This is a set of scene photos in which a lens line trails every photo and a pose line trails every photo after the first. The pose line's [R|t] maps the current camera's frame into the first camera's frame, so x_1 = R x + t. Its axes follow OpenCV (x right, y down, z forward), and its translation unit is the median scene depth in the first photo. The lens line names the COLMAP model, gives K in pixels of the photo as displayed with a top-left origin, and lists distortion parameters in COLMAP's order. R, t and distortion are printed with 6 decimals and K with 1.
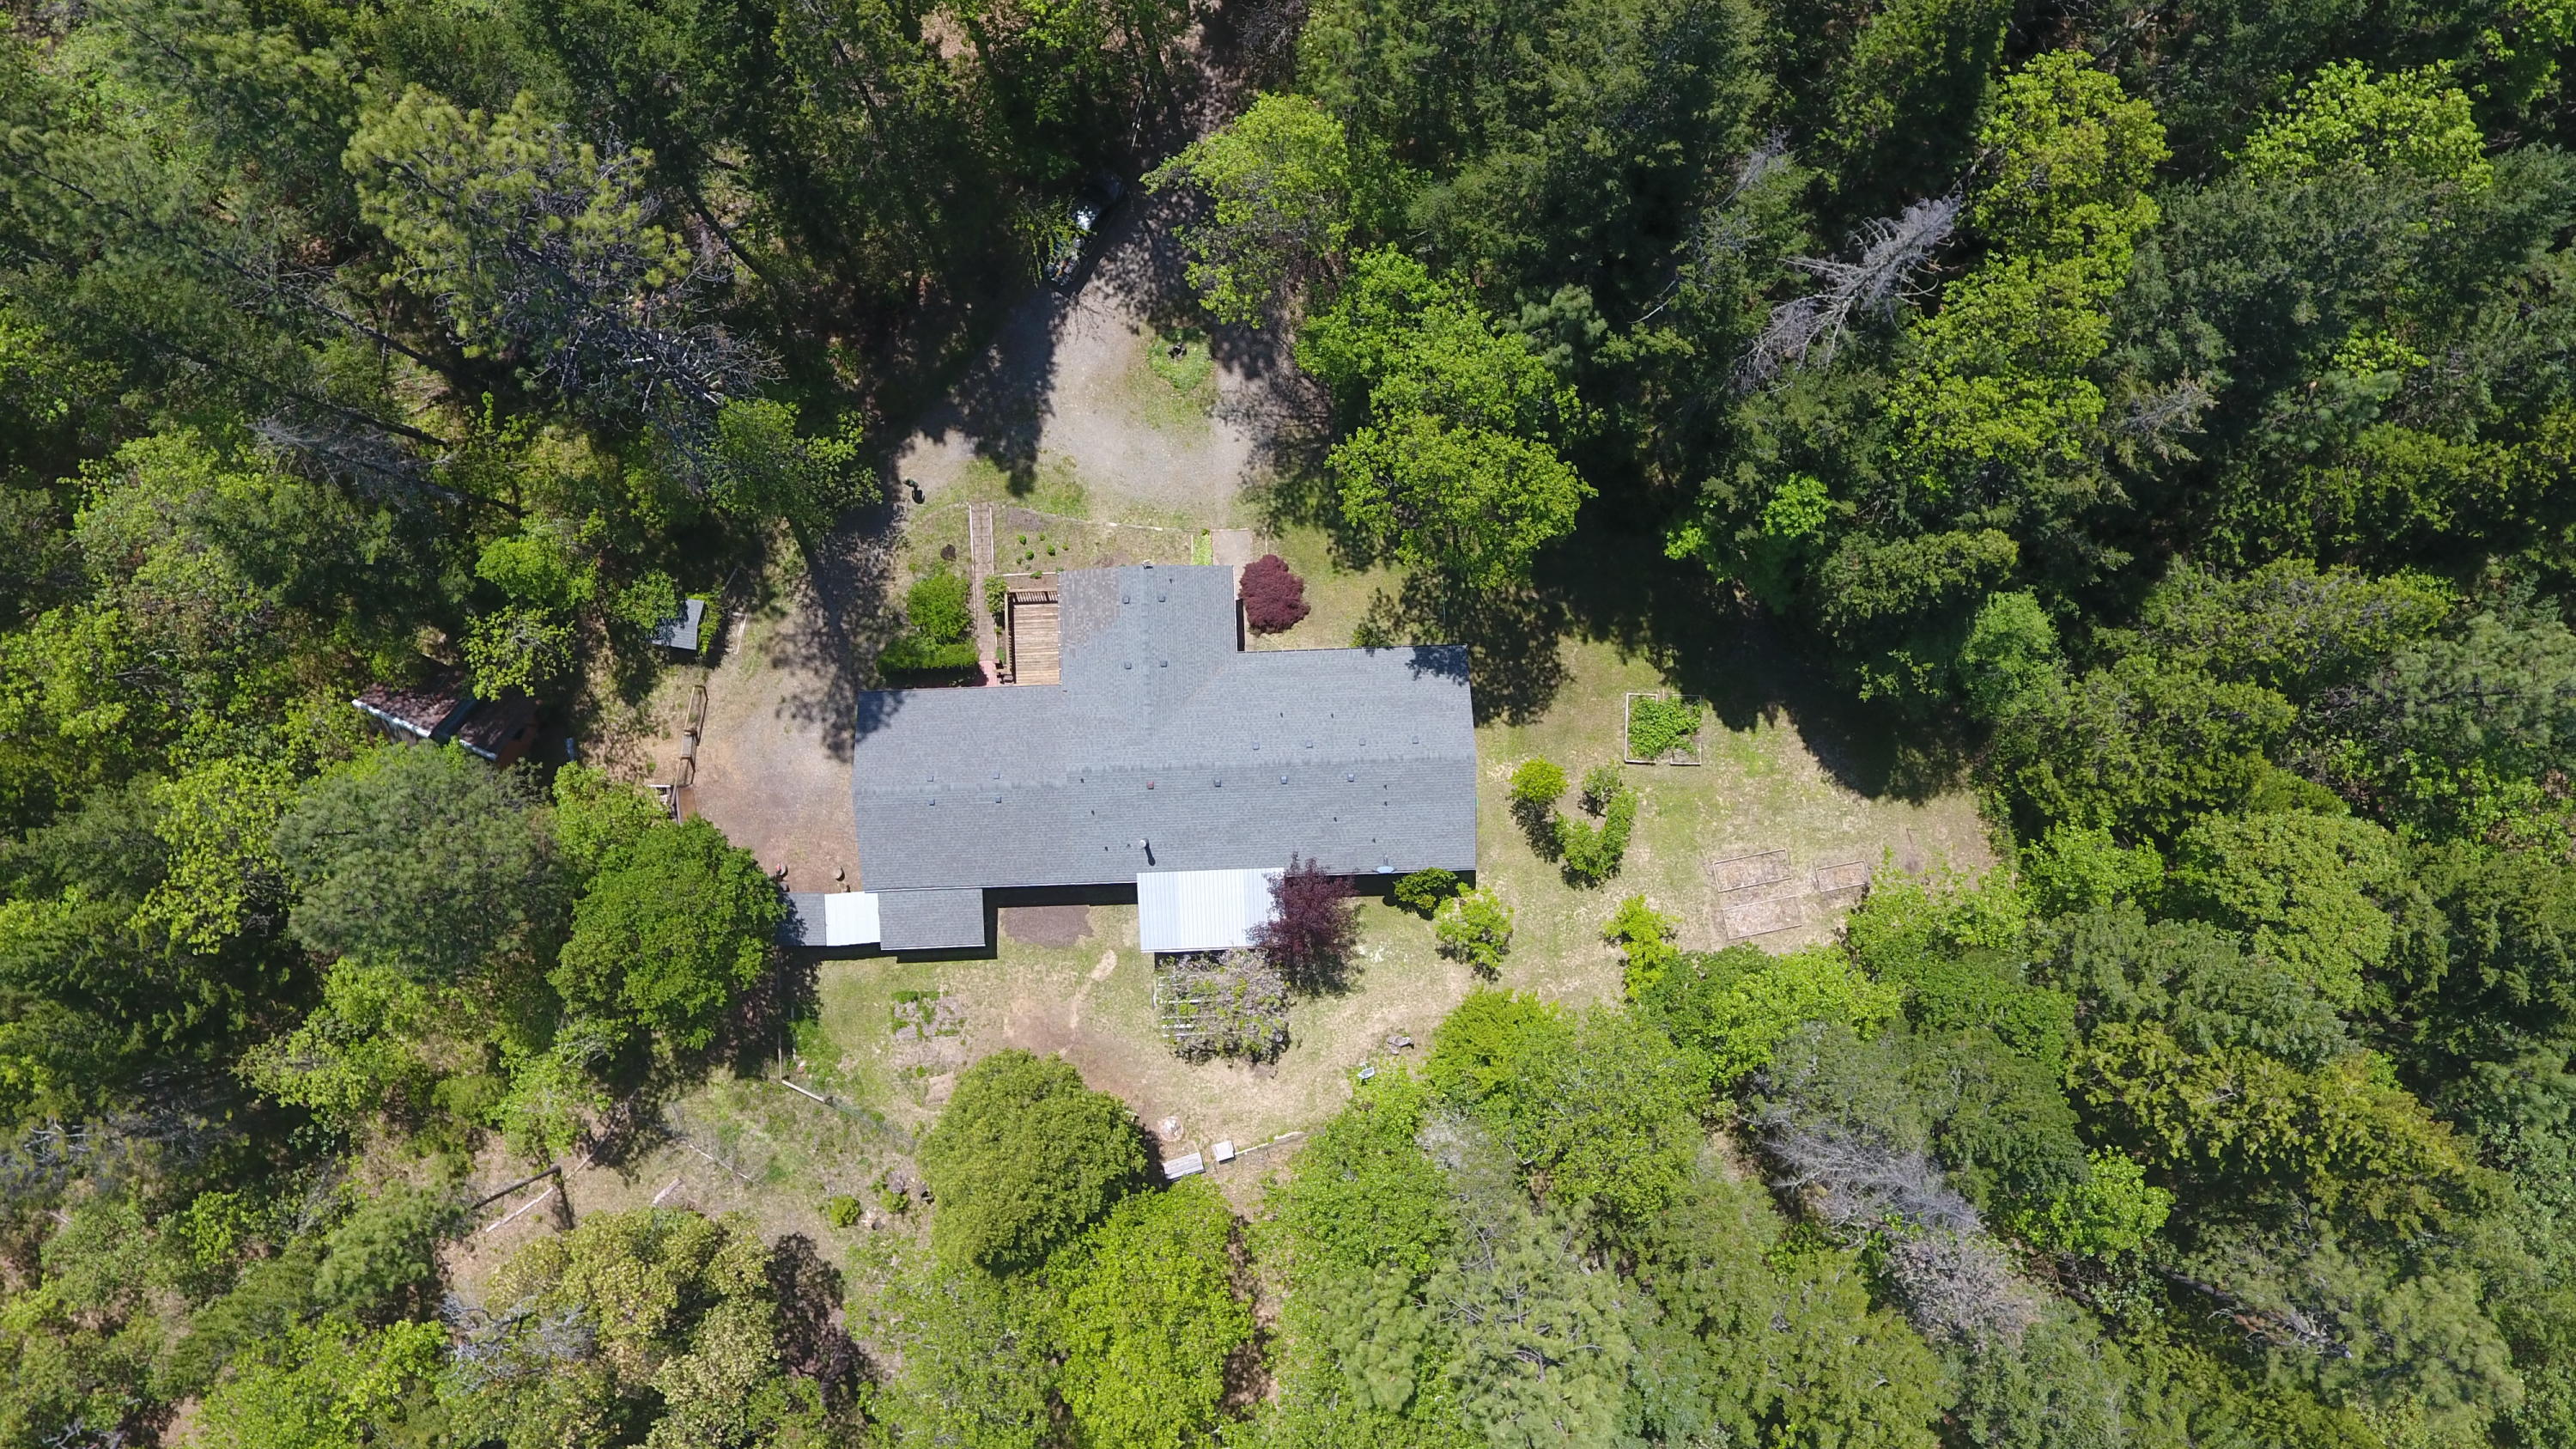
lens RADIAL K [[1566.0, 0, 1296.0], [0, 1566.0, 721.6], [0, 0, 1]] dist [0.010113, 0.002370]
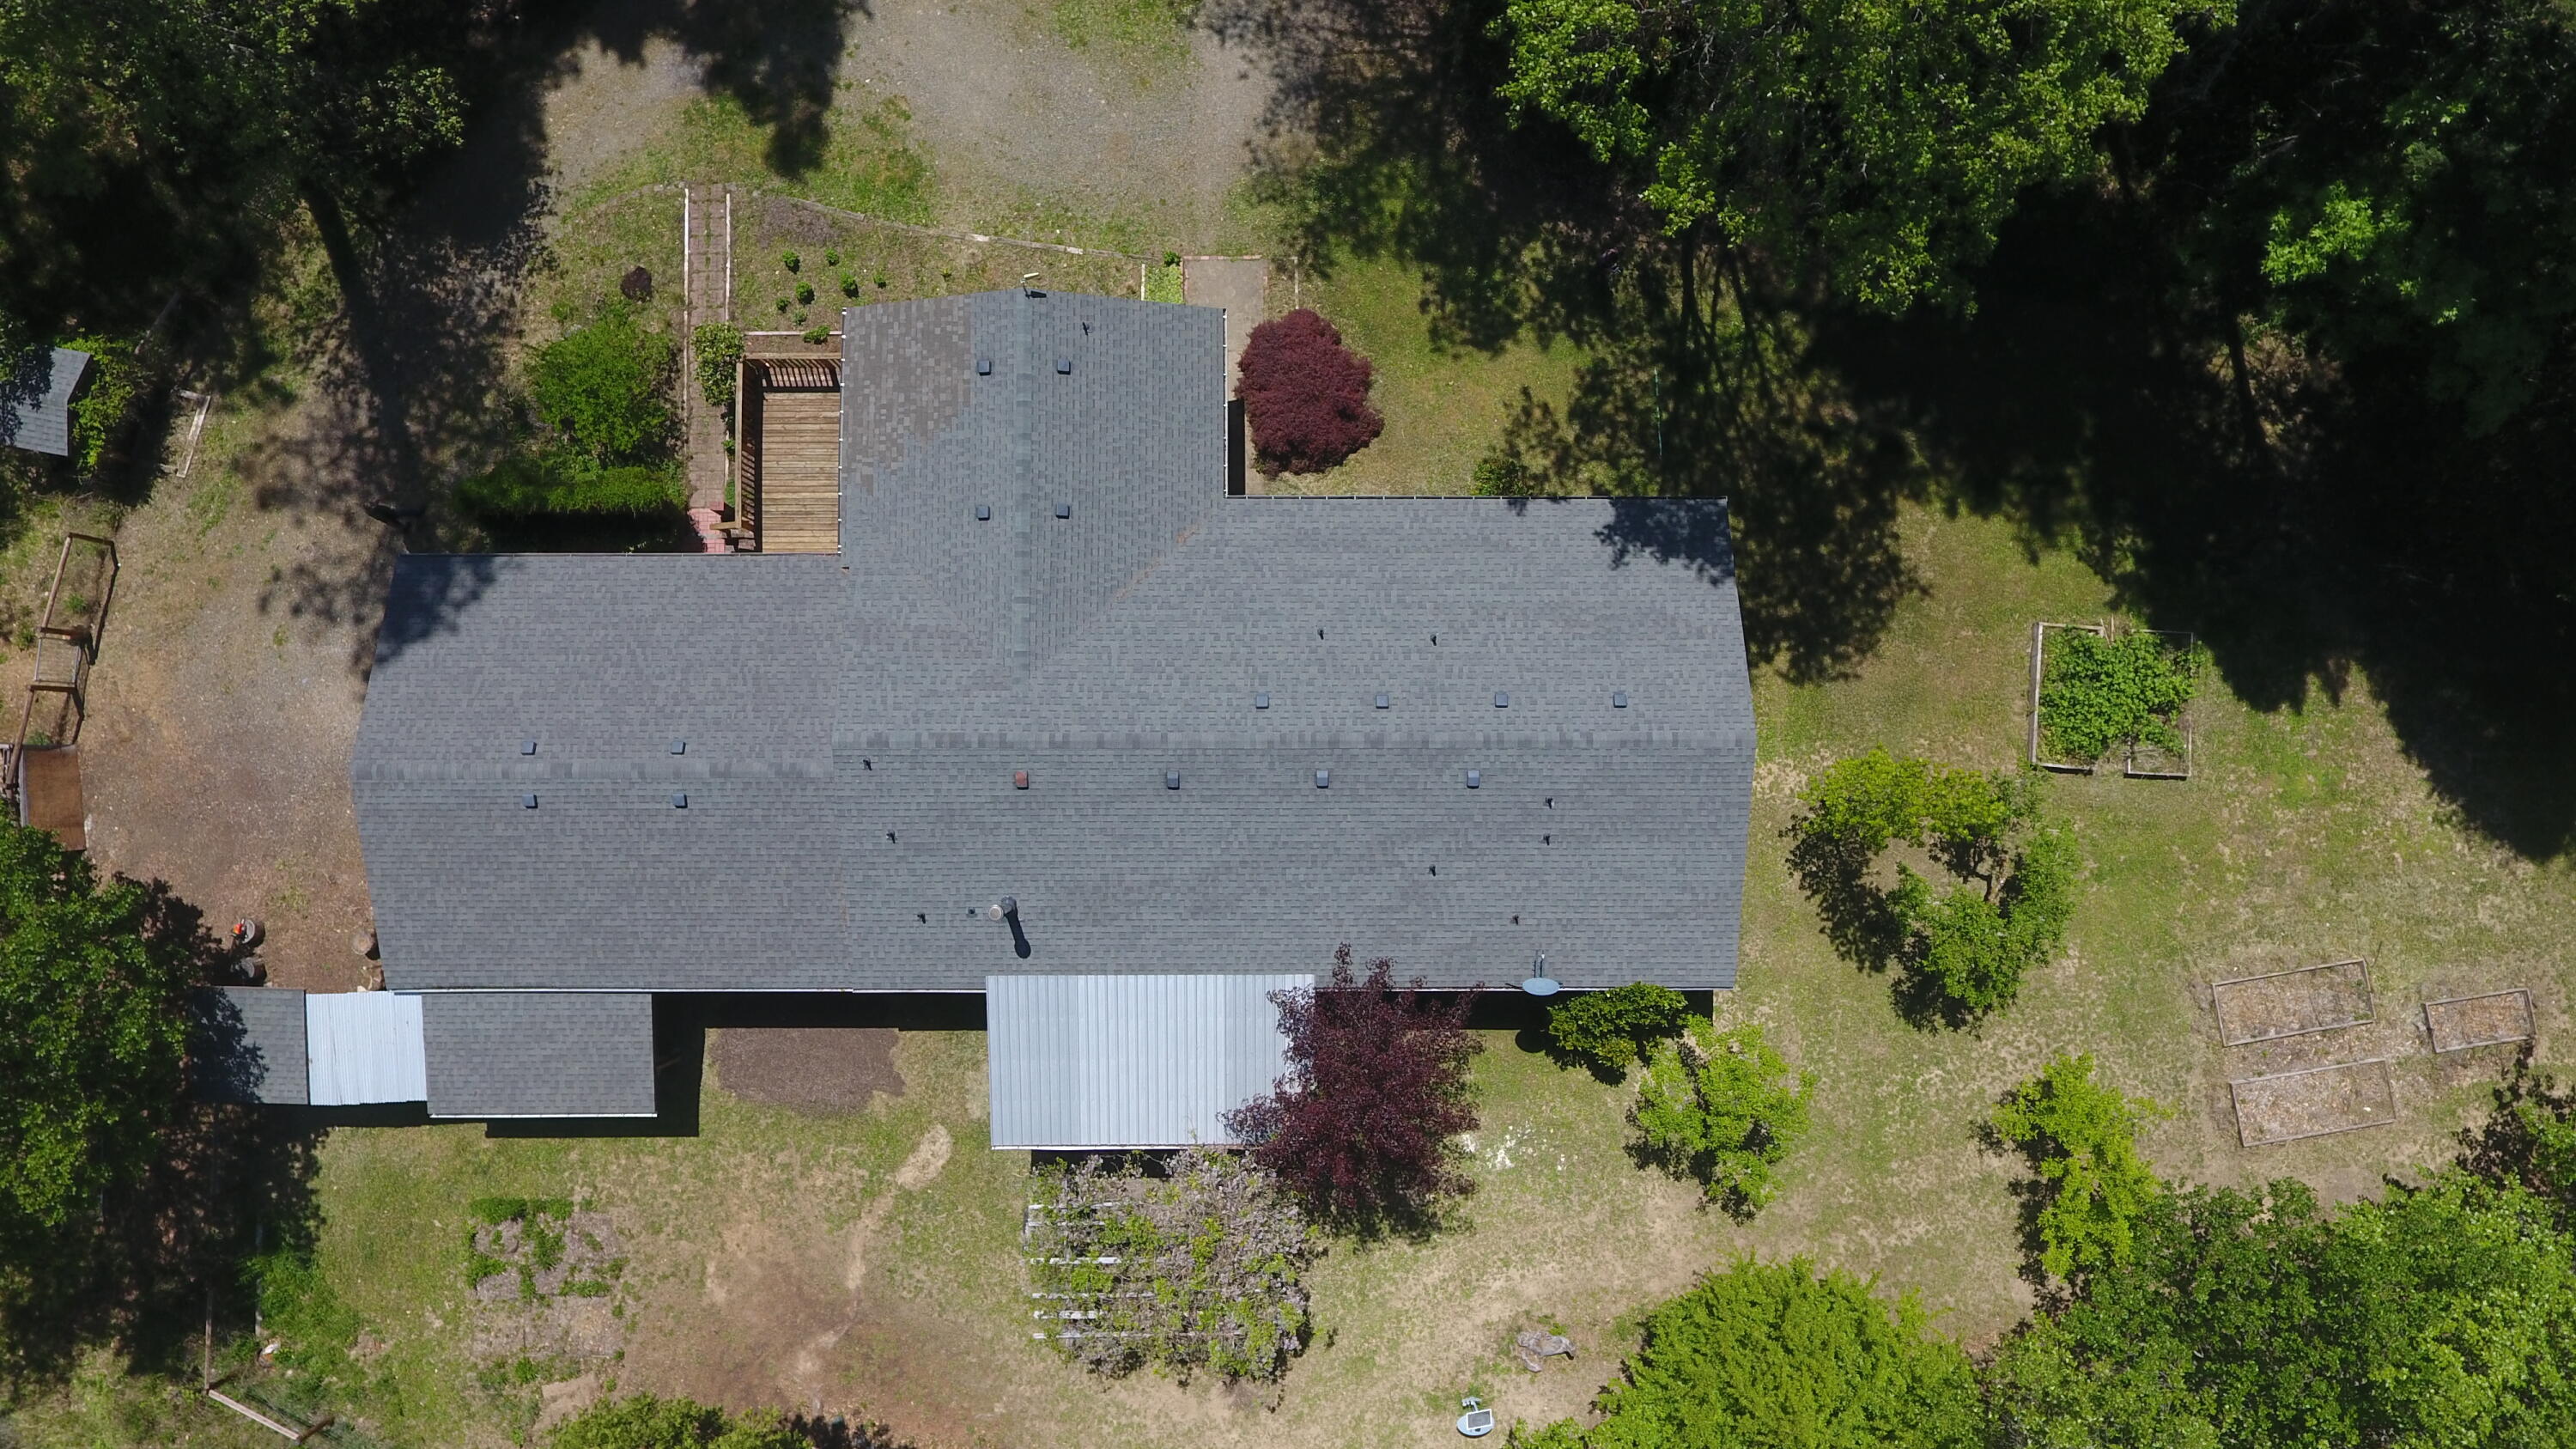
lens RADIAL K [[1566.0, 0, 1282.3], [0, 1566.0, 724.8], [0, 0, 1]] dist [0.010113, 0.002370]
pose [[0.999373, 0.034579, -0.007629, -0.015159], [-0.034554, 0.999397, 0.003273, 0.019675], [0.007738, -0.003008, 0.999966, 0.523659]]
